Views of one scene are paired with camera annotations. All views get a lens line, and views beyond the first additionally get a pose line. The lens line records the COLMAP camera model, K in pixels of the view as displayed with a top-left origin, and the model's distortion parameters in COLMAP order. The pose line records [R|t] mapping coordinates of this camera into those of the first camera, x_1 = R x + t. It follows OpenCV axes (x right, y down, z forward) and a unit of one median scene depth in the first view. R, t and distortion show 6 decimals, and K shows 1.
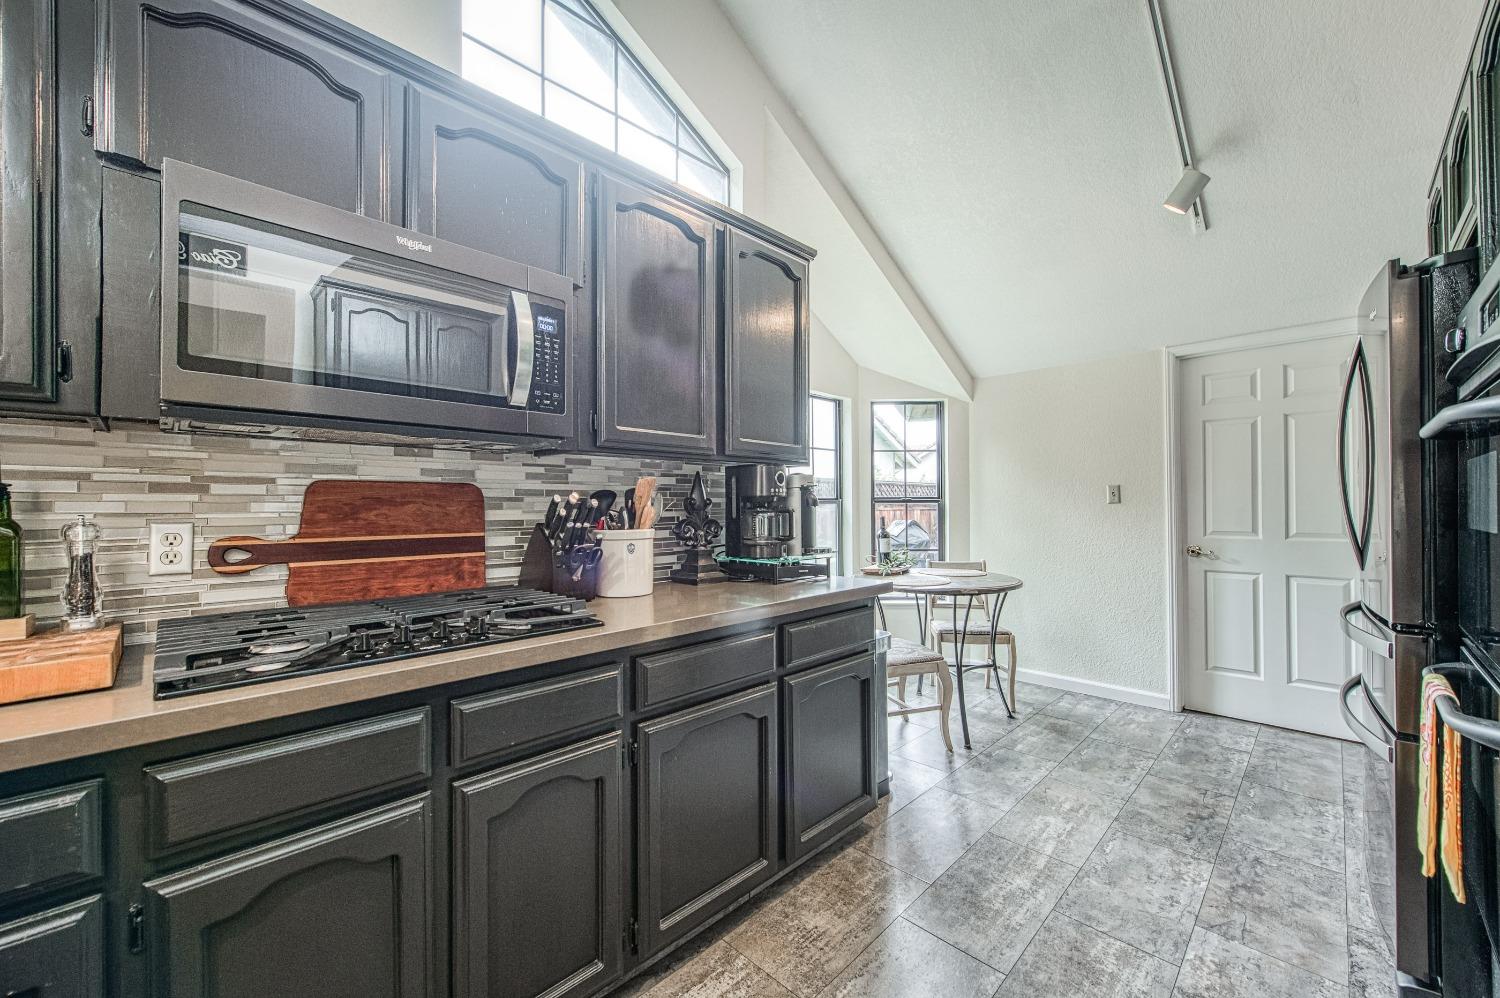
lens RADIAL K [[597.3, 0, 750.4], [0, 597.3, 495.6], [0, 0, 1]] dist [0.002370, 0.000149]
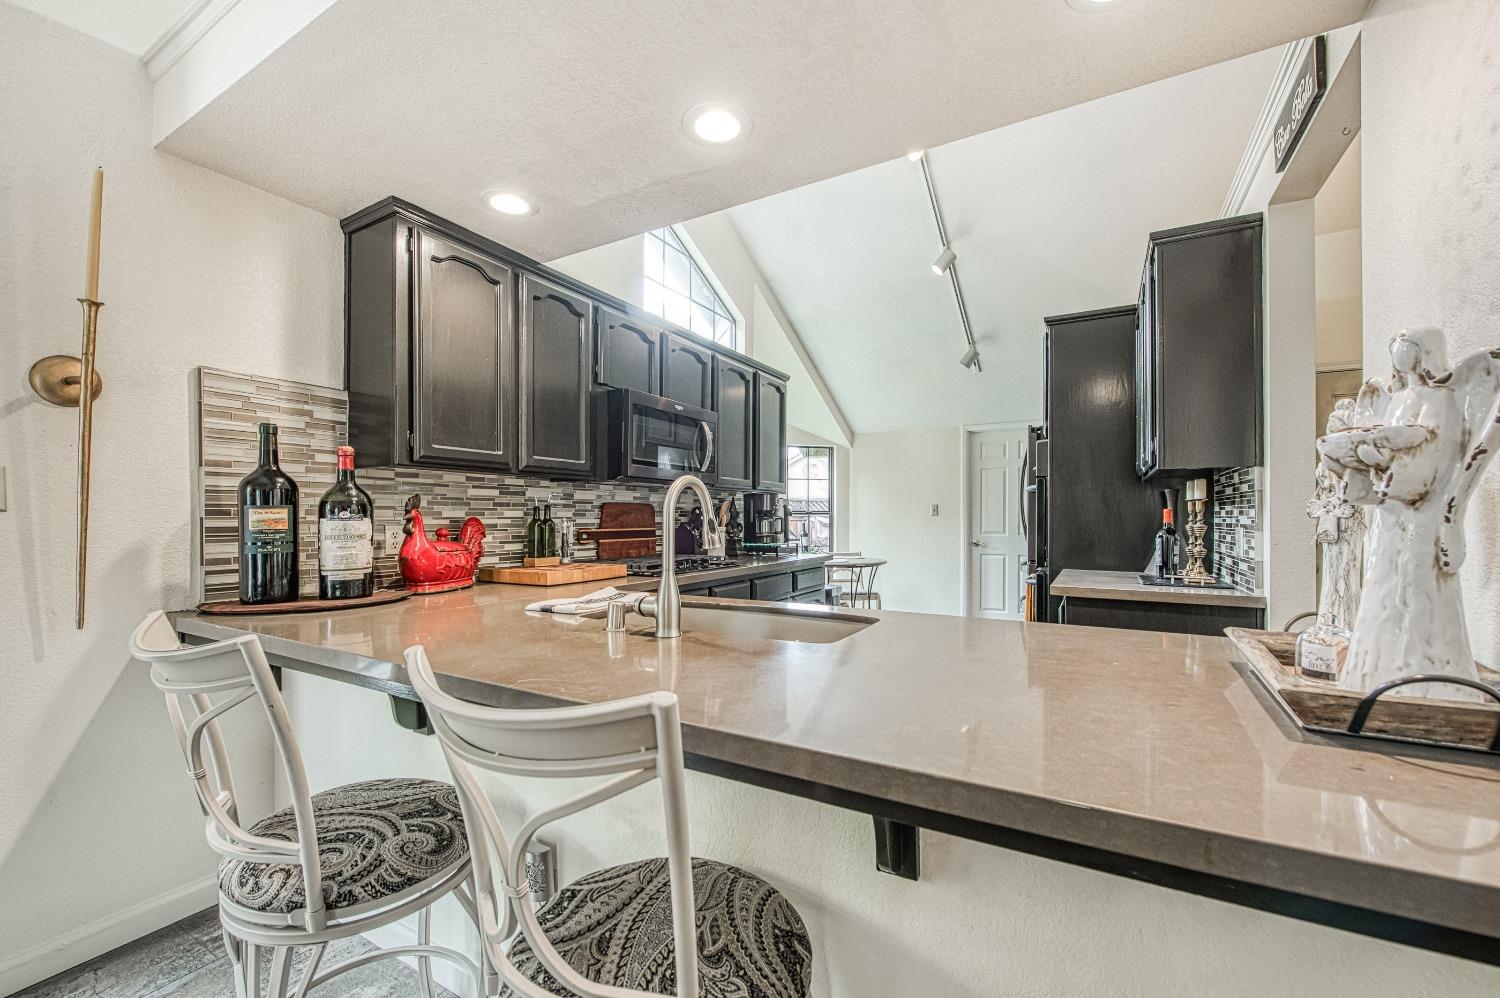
lens RADIAL K [[596.5, 0, 748.3], [0, 596.5, 520.6], [0, 0, 1]] dist [0.000276, -0.000180]
pose [[0.971213, 0.002458, 0.238200, -0.470366], [-0.007451, 0.999771, 0.020065, -0.004729], [-0.238096, -0.021263, 0.971009, -0.789289]]
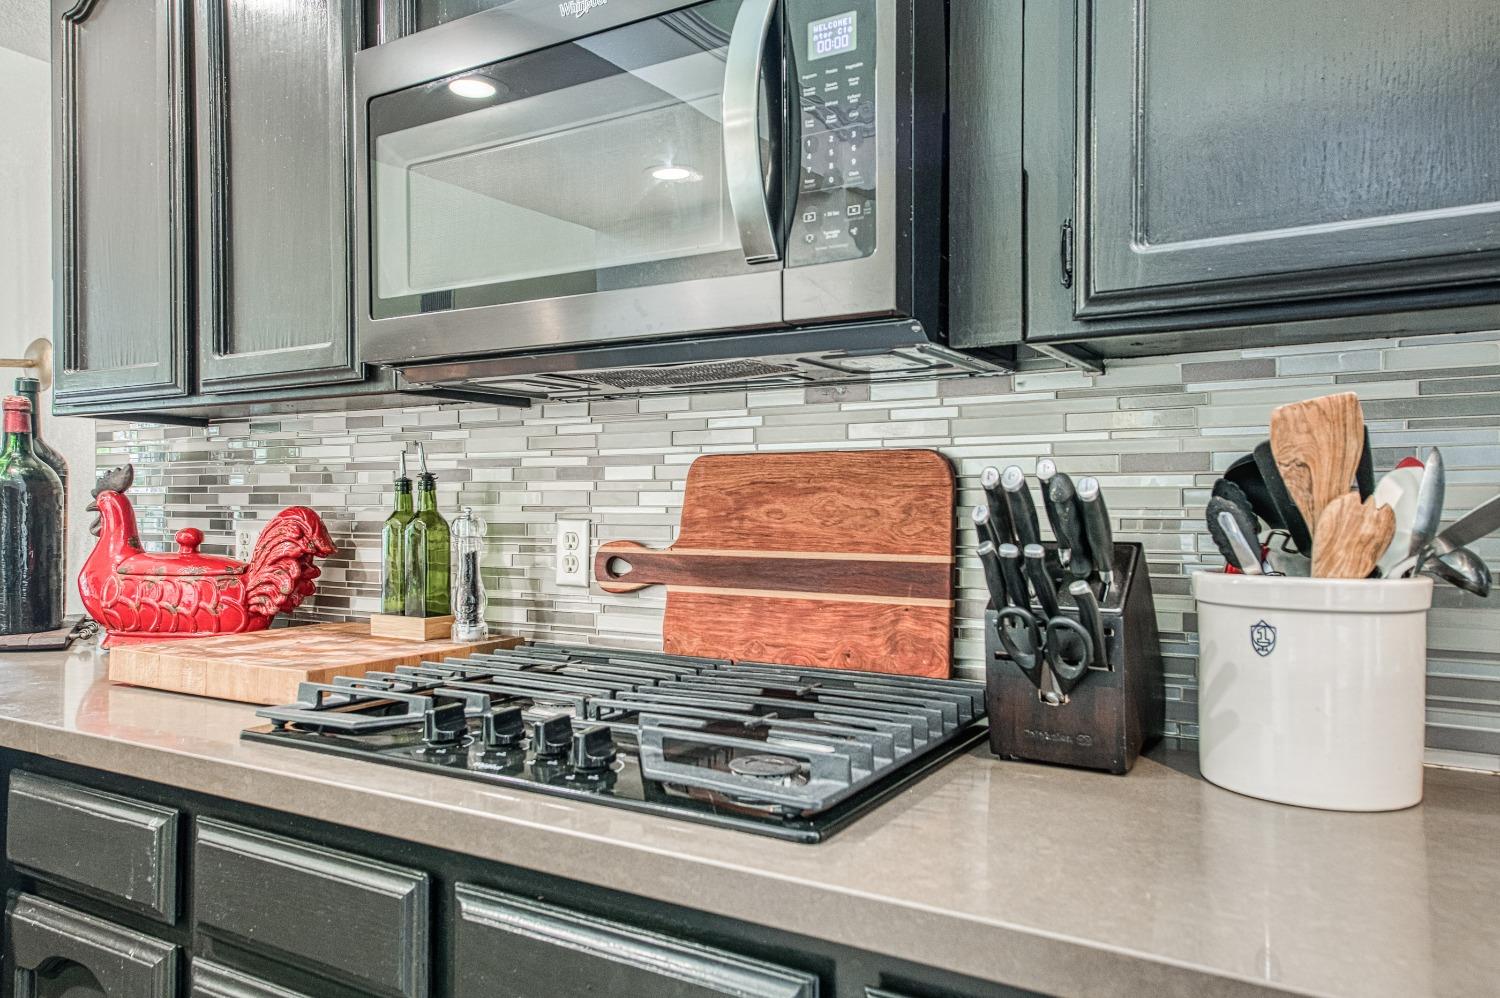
lens RADIAL K [[964.9, 0, 754.4], [0, 964.9, 529.7], [0, 0, 1]] dist [0.016435, 0.003007]
pose [[0.273356, 0.036760, -0.961210, 0.161766], [0.020617, 0.998816, 0.044062, 0.005342], [0.961692, -0.031862, 0.272275, 0.497912]]
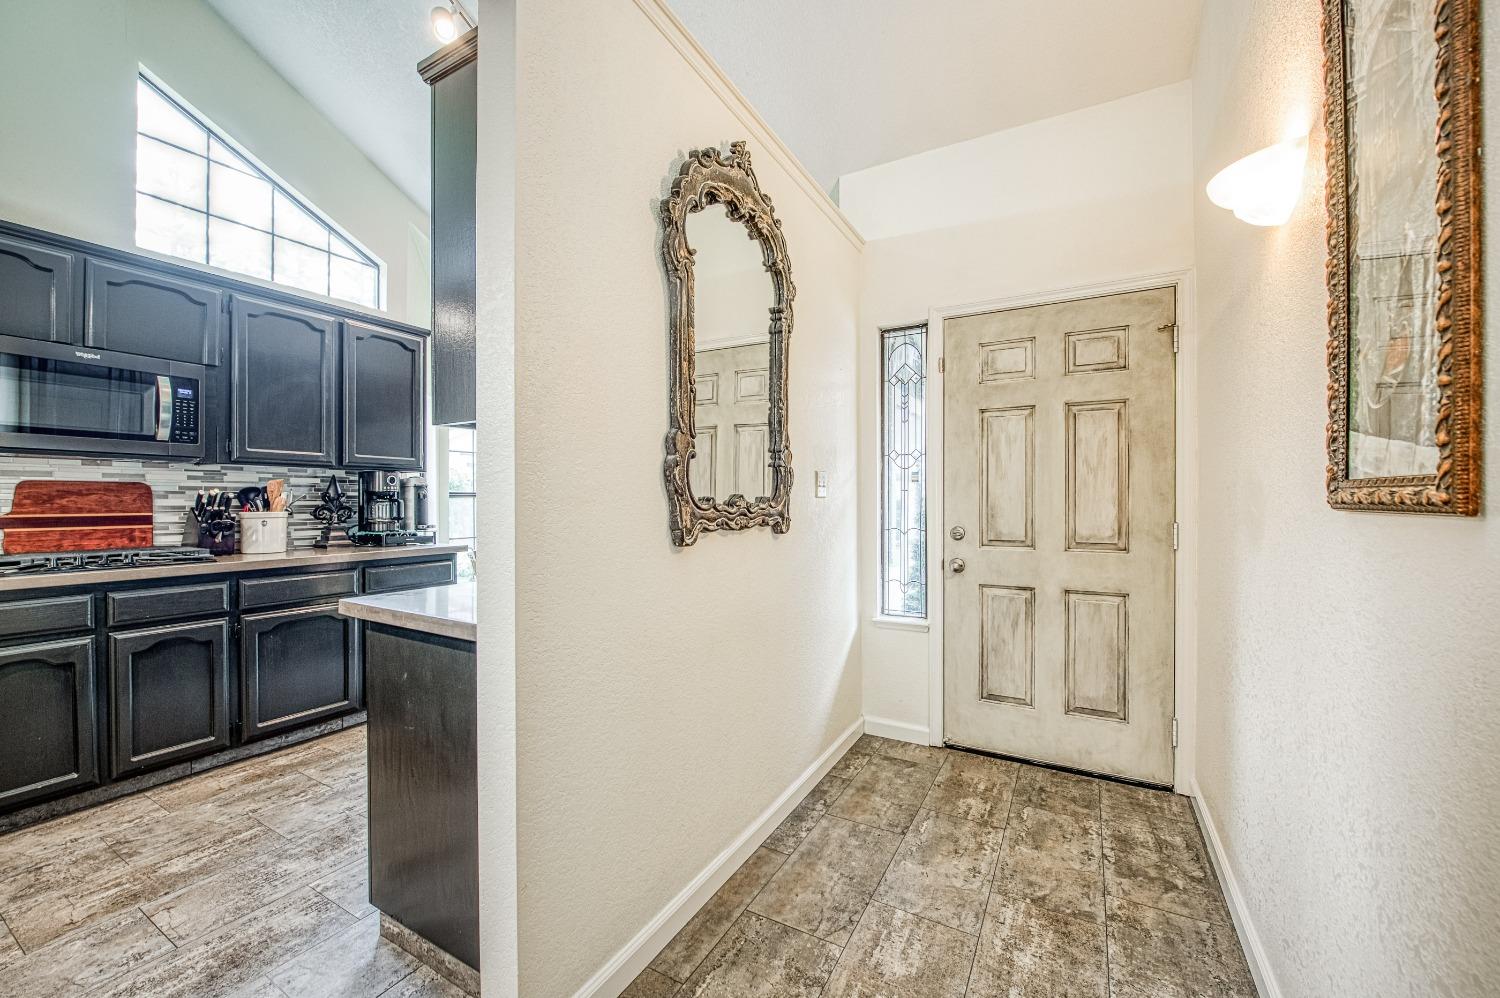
lens RADIAL K [[578.2, 0, 753.0], [0, 578.2, 493.6], [0, 0, 1]] dist [-0.026331, 0.000165]
pose [[0.955155, 0.006810, 0.296027, 0.490402], [-0.008271, 0.999959, 0.003683, -0.007109], [-0.295989, -0.005966, 0.955173, -0.689486]]
